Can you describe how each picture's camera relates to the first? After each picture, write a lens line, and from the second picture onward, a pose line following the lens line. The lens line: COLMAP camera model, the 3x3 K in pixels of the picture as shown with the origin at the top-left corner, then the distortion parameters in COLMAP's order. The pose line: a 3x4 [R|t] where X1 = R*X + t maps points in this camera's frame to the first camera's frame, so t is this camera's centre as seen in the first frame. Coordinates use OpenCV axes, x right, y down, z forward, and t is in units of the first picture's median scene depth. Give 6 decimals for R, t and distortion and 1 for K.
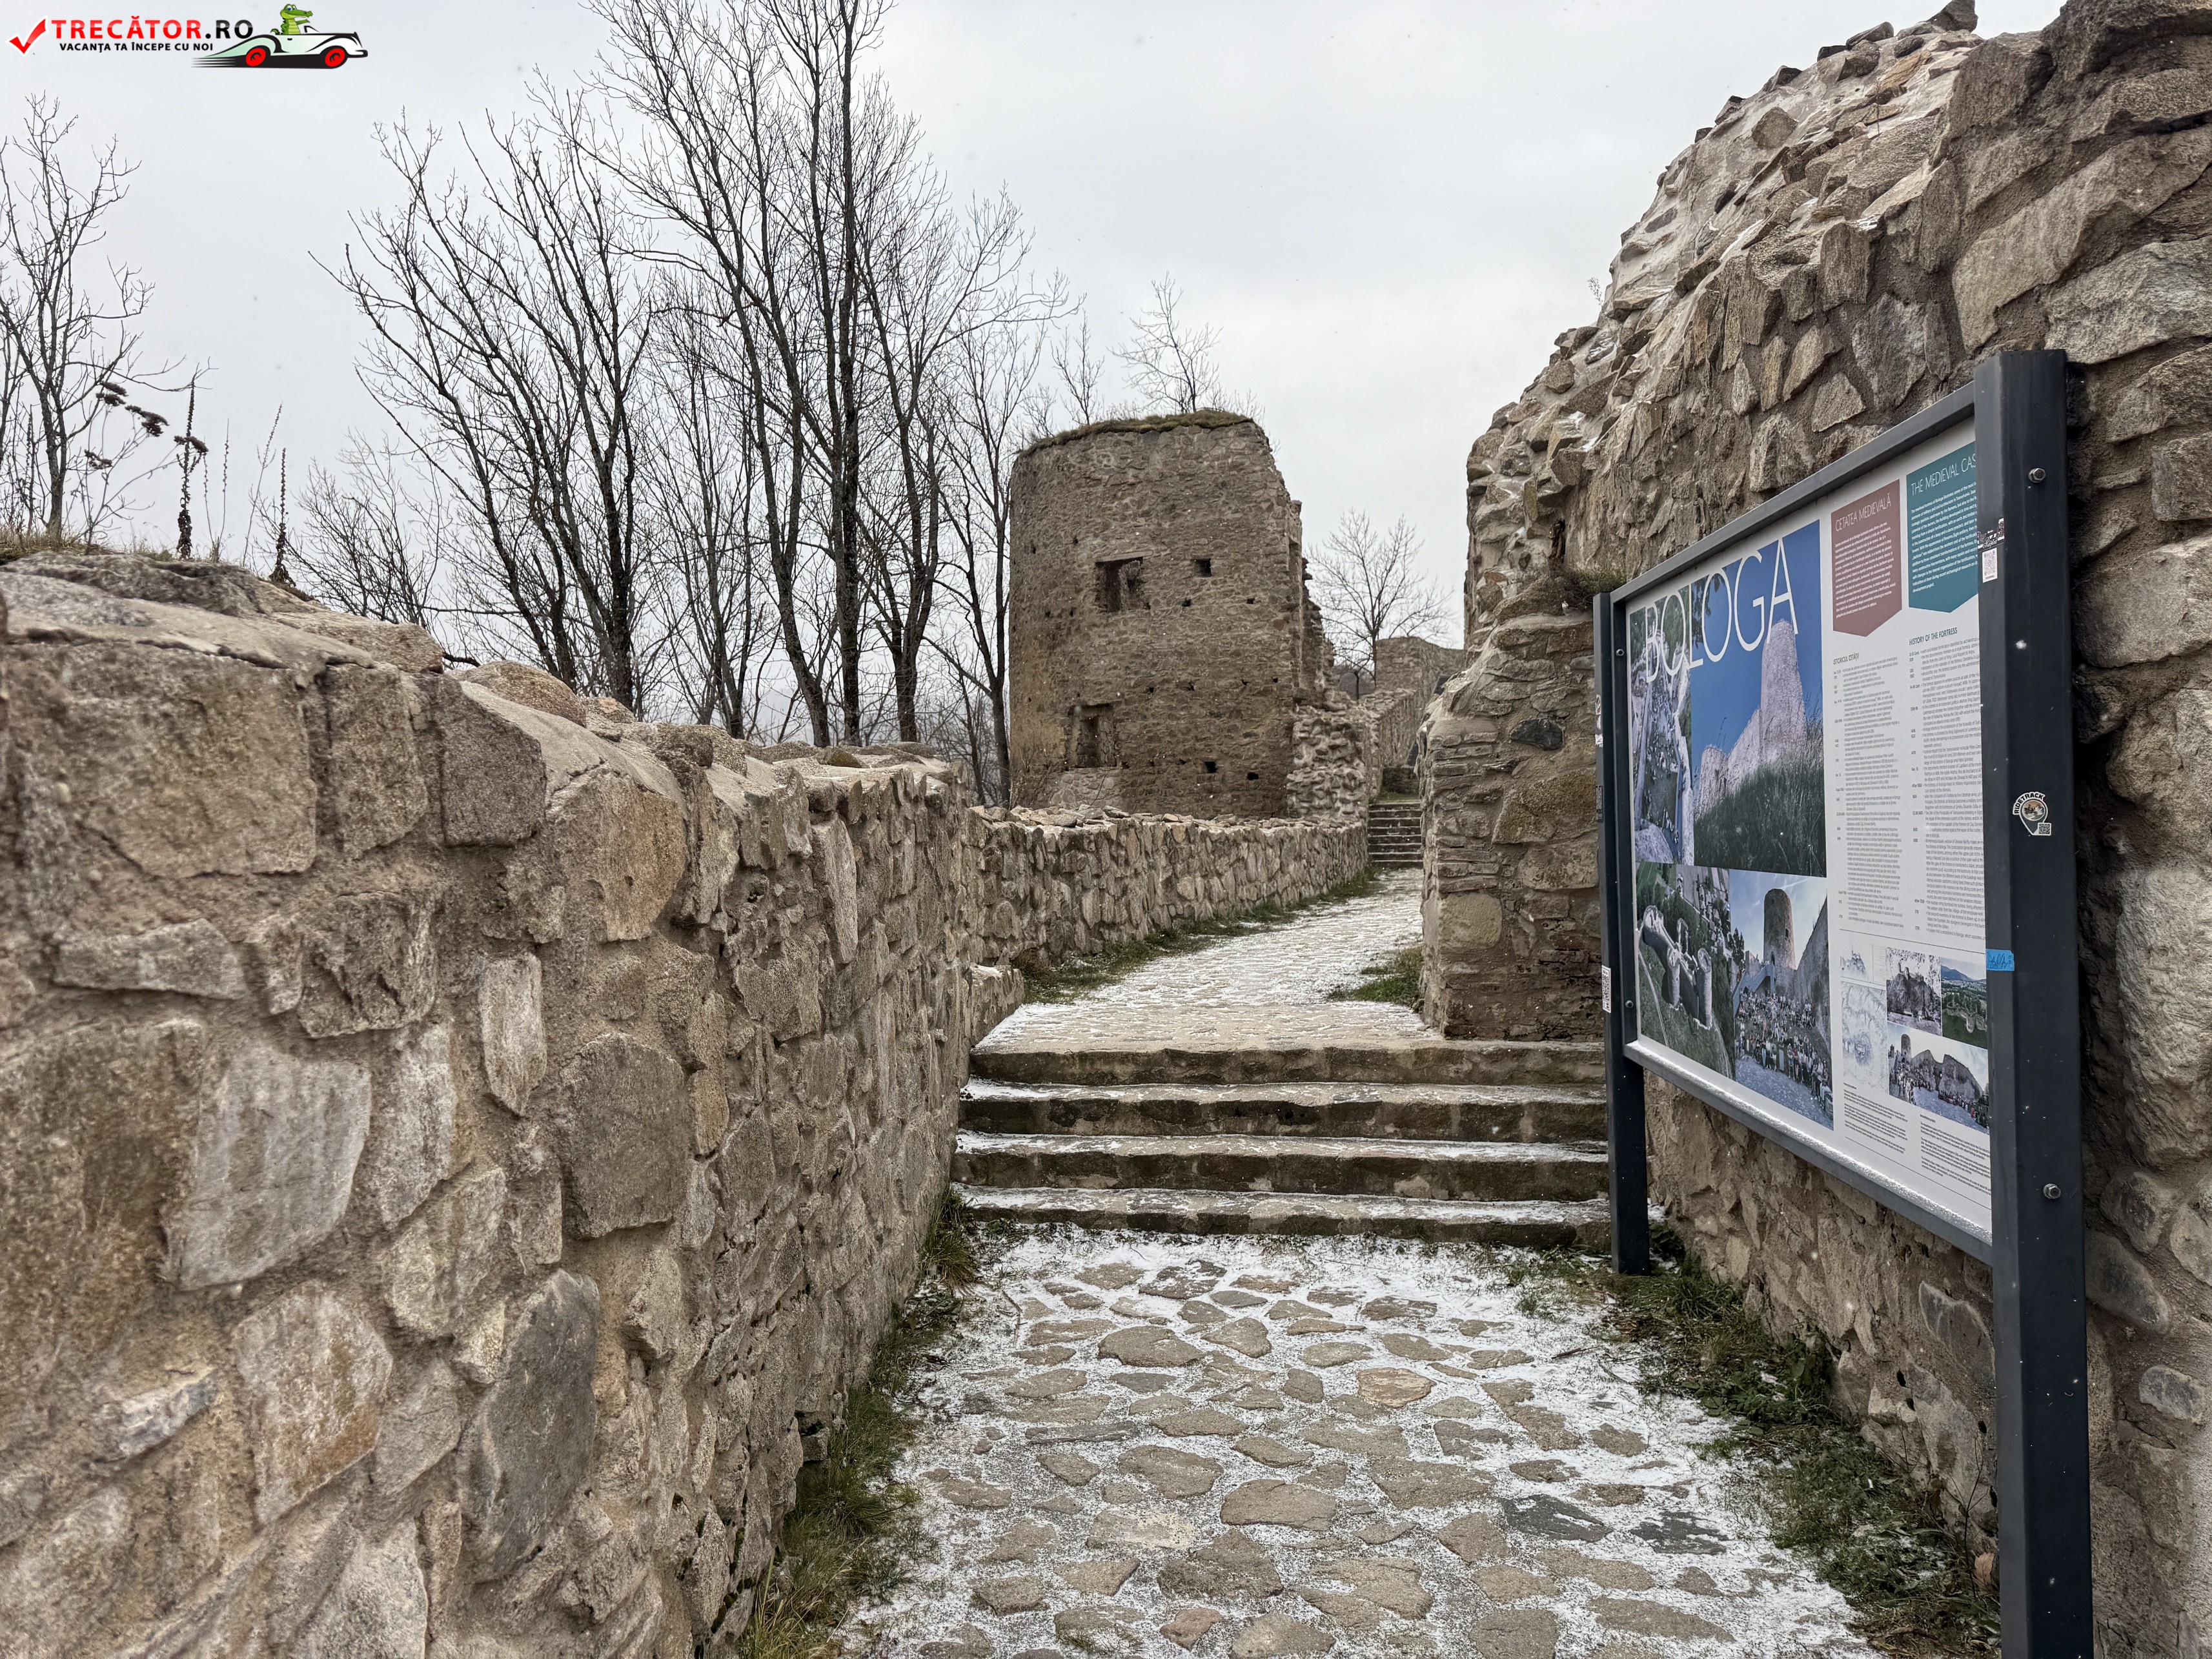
lens RADIAL K [[1534.4, 0, 1106.0], [0, 1534.4, 829.5], [0, 0, 1]] dist [0.160511, -0.249569]
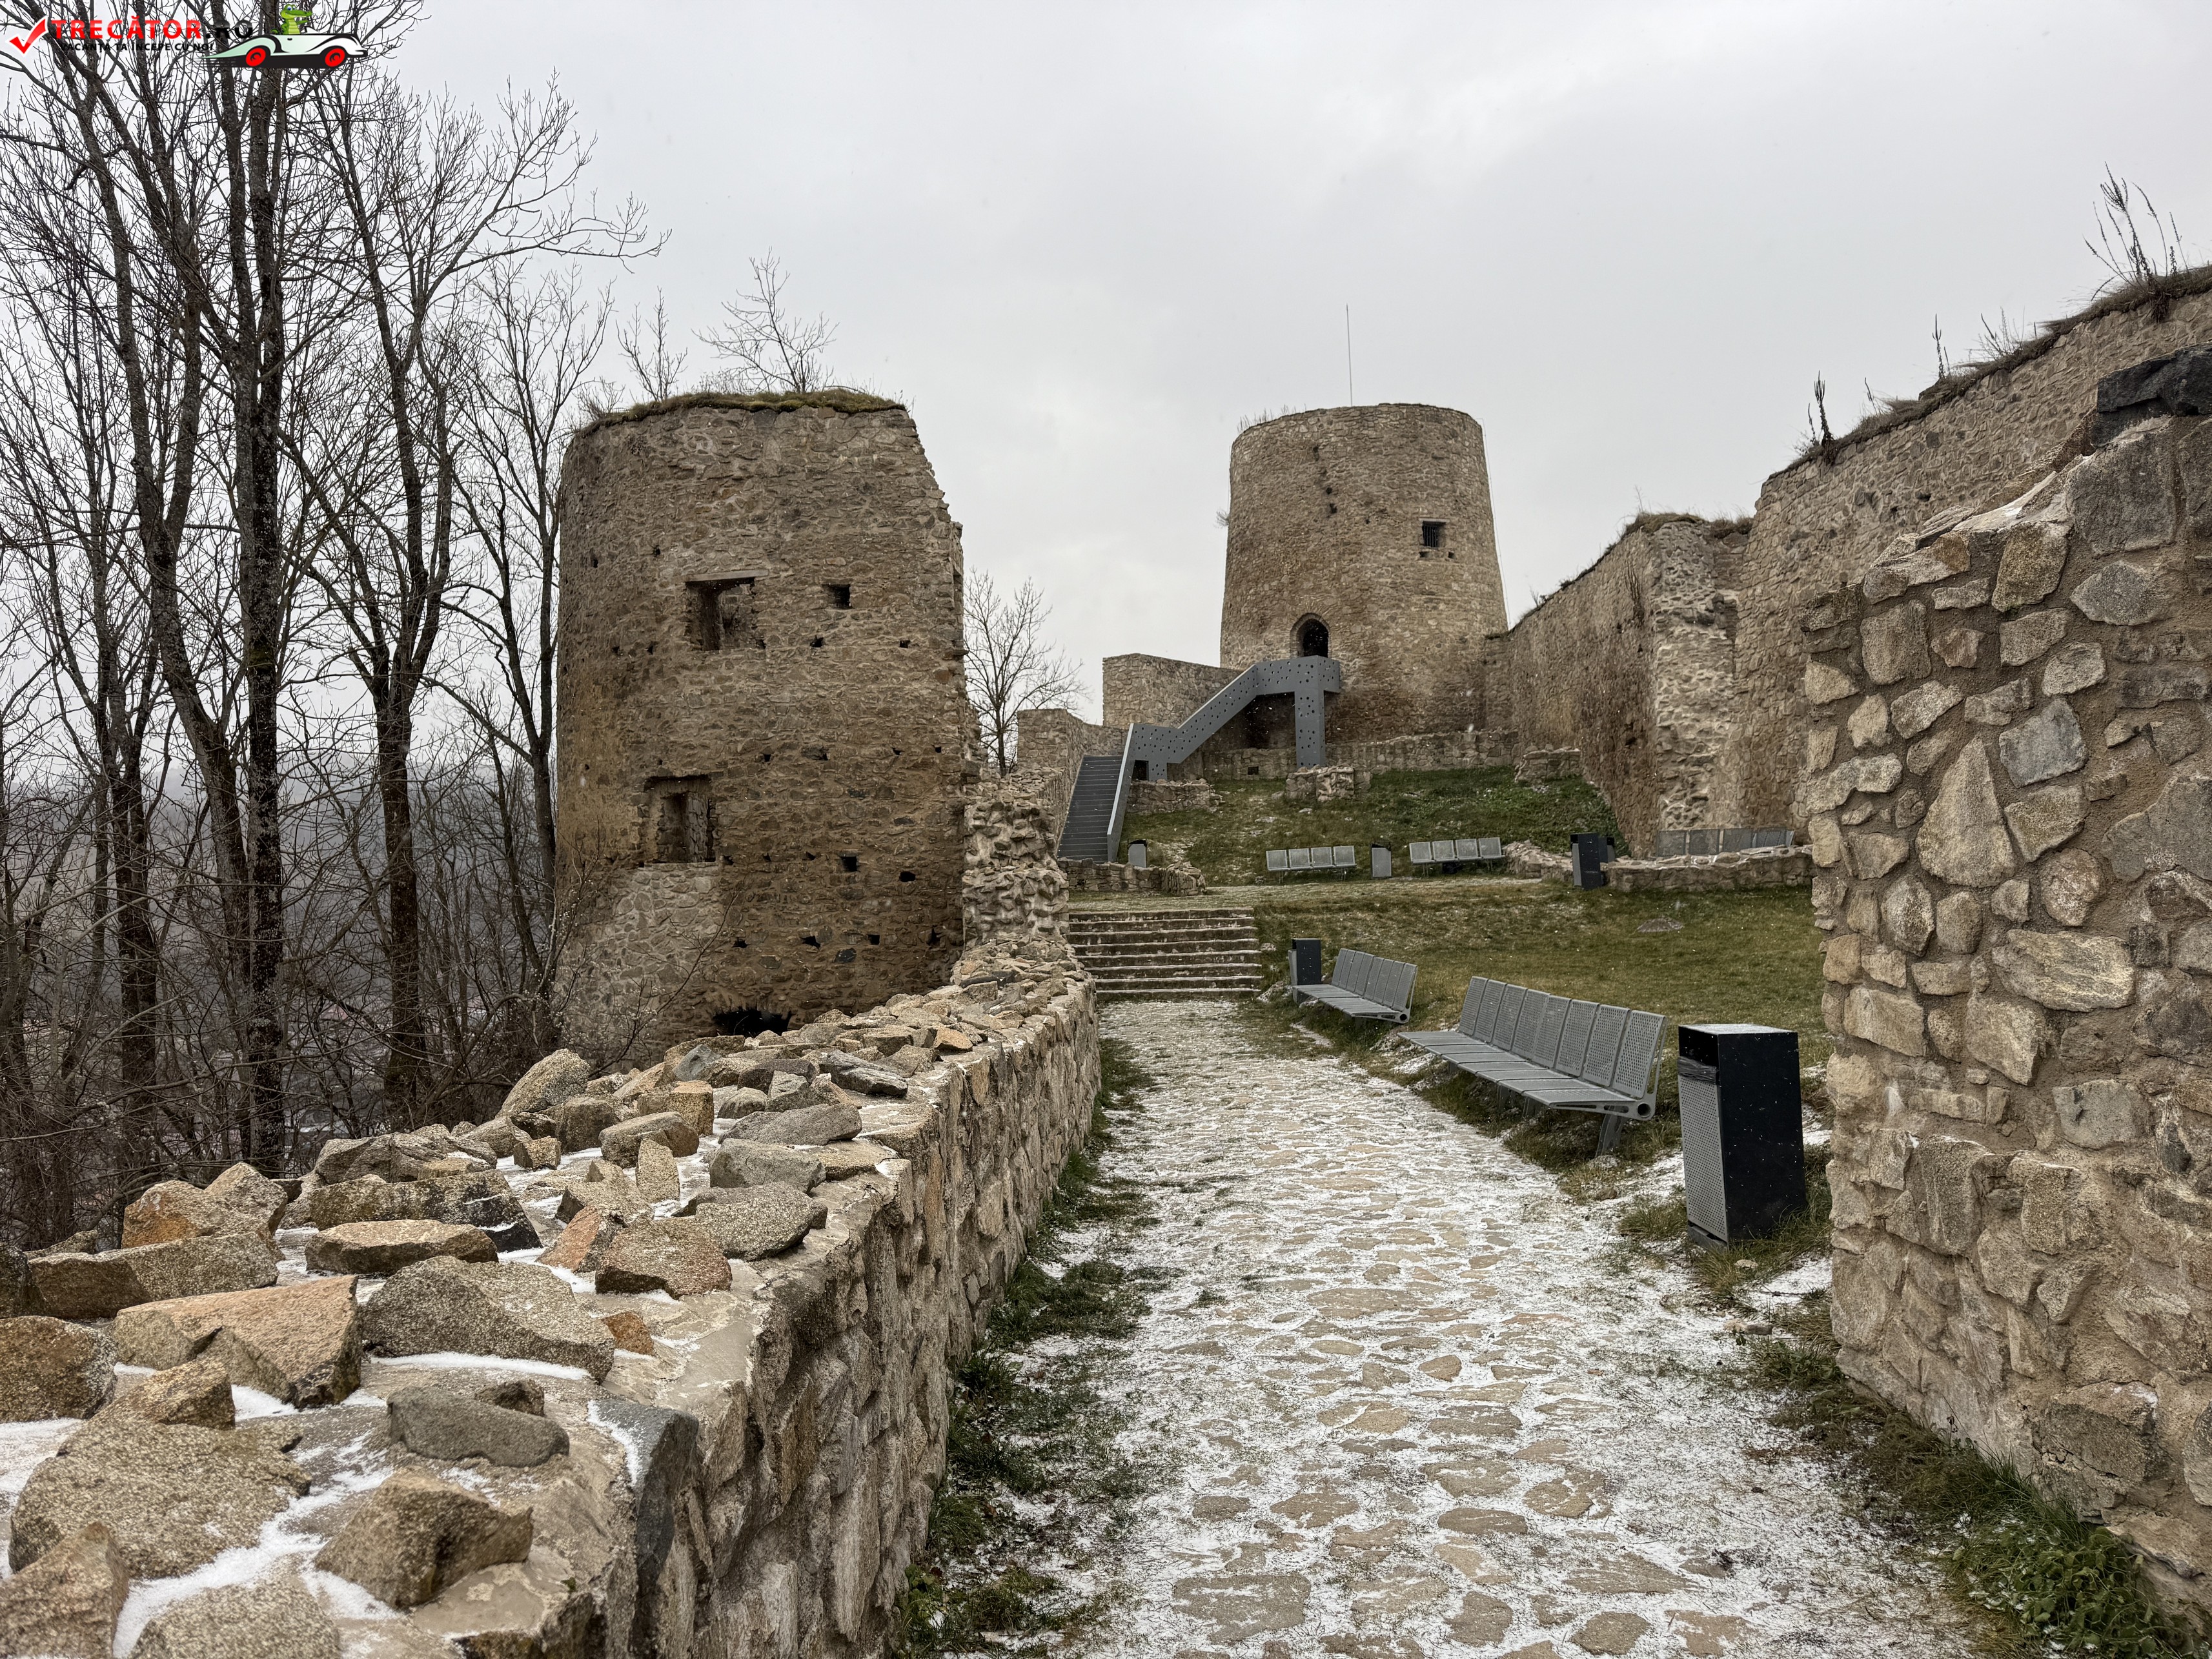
lens RADIAL K [[1534.4, 0, 1106.0], [0, 1534.4, 829.5], [0, 0, 1]] dist [0.160511, -0.249569]
pose [[0.962641, 0.012309, 0.270500, -0.013122], [0.001679, 0.998676, -0.051420, -0.017997], [-0.270774, 0.049953, 0.961346, 0.242613]]
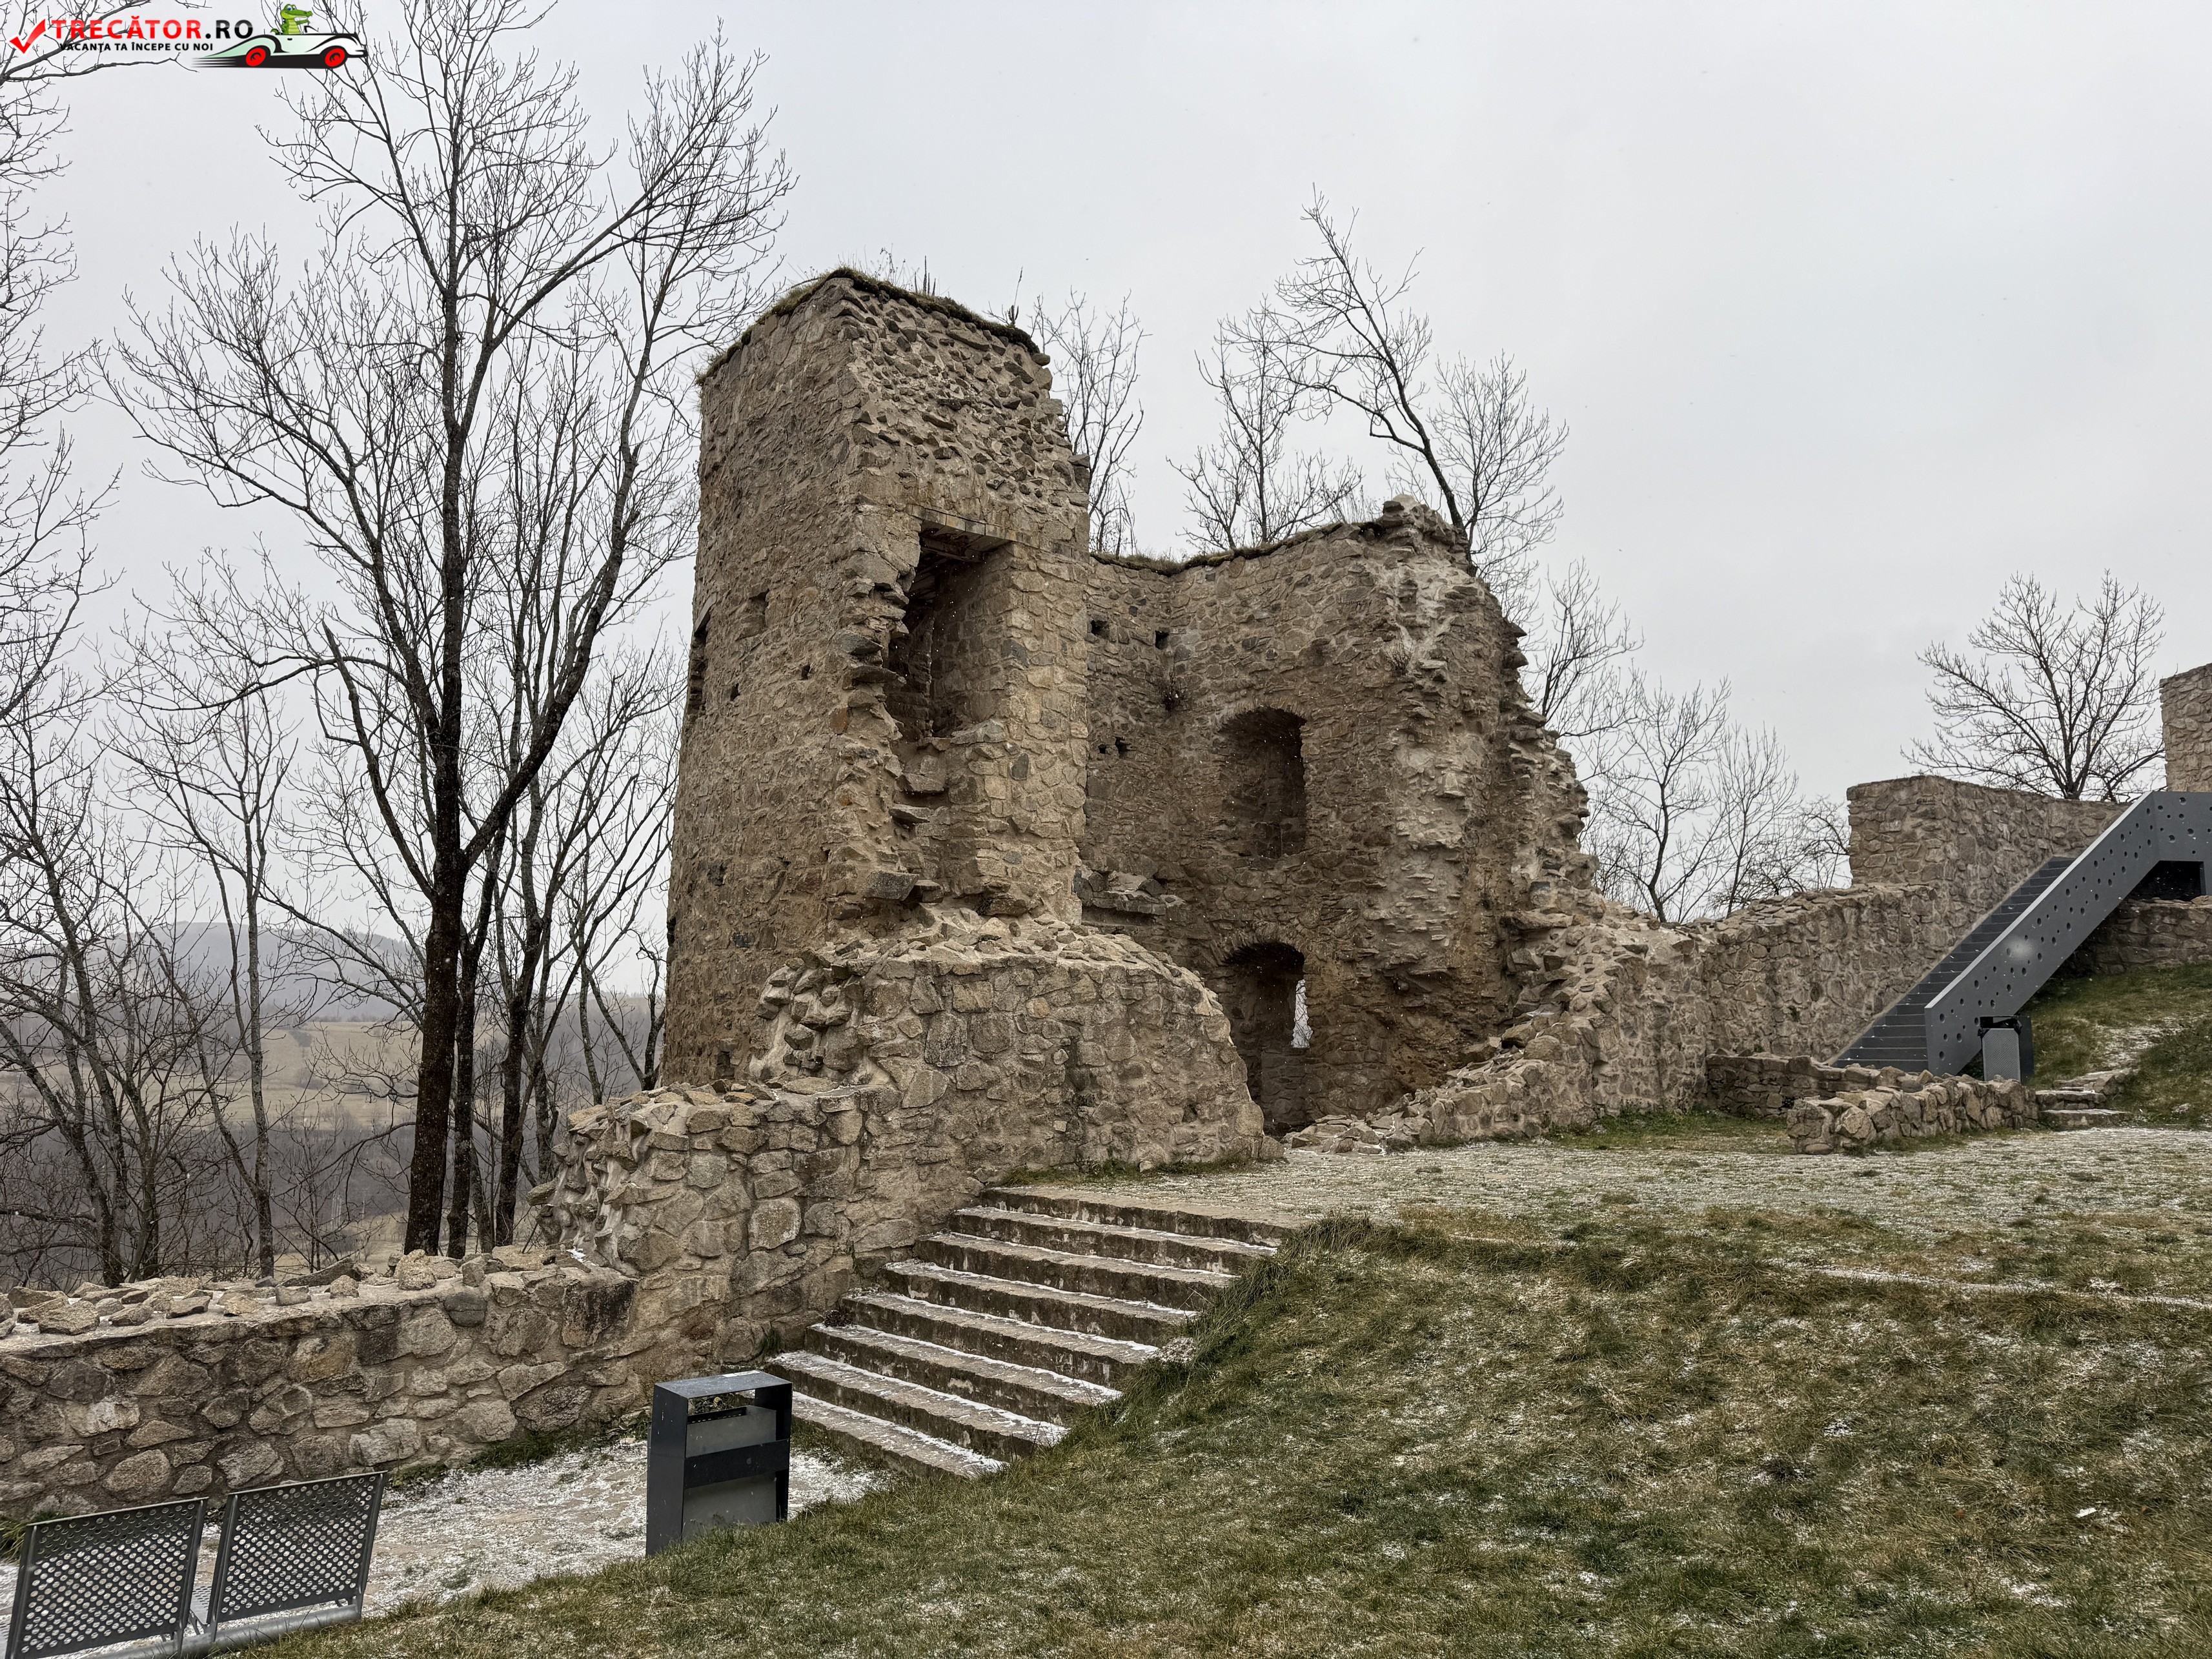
lens RADIAL K [[1534.4, 0, 1106.0], [0, 1534.4, 829.5], [0, 0, 1]] dist [0.160511, -0.249569]
pose [[0.825065, -0.044544, -0.563280, 0.379426], [-0.037419, 0.990392, -0.133130, -0.049424], [0.563798, 0.130918, 0.815470, 0.670944]]
